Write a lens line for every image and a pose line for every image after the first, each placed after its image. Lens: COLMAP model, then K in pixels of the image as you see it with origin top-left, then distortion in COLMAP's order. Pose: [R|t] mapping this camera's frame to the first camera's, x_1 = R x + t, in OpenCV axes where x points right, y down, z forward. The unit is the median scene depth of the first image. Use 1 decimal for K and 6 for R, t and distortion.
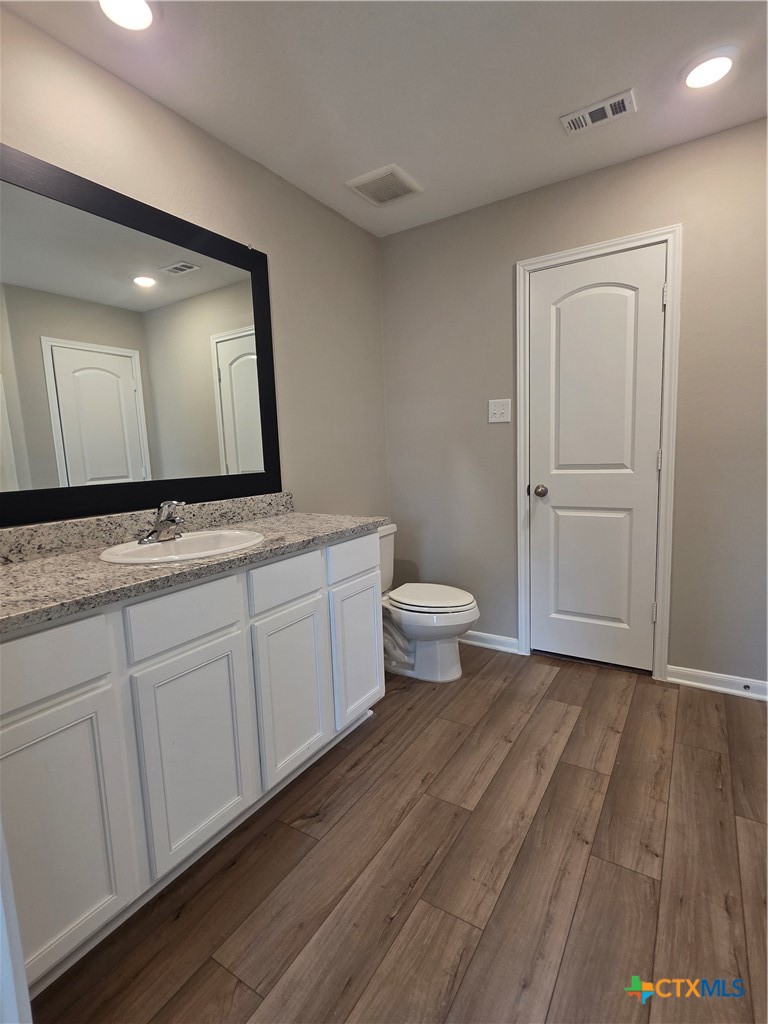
lens RADIAL K [[499.7, 0, 381.4], [0, 499.7, 511.7], [0, 0, 1]] dist [0.002601, 0.001387]
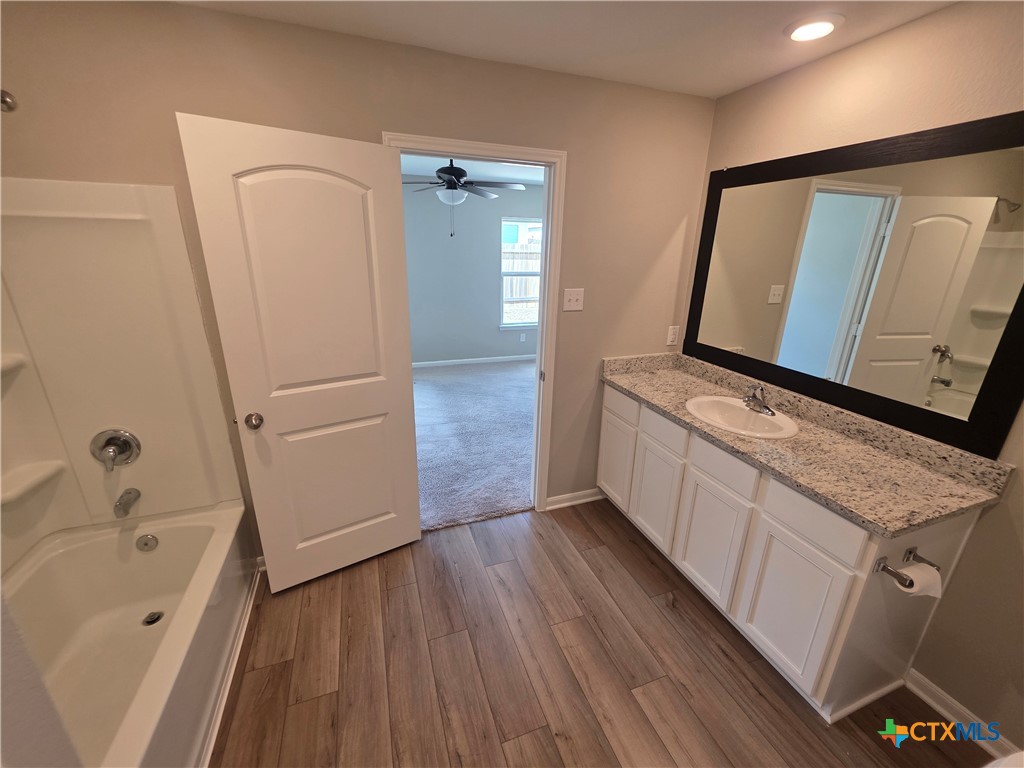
lens RADIAL K [[413.6, 0, 513.7], [0, 413.6, 380.7], [0, 0, 1]] dist [0.002101, 0.000030]
pose [[-0.607863, 0.274116, -0.745227, 0.858530], [-0.095168, 0.906608, 0.411102, -0.441286], [0.788318, 0.320815, -0.525007, 1.023641]]
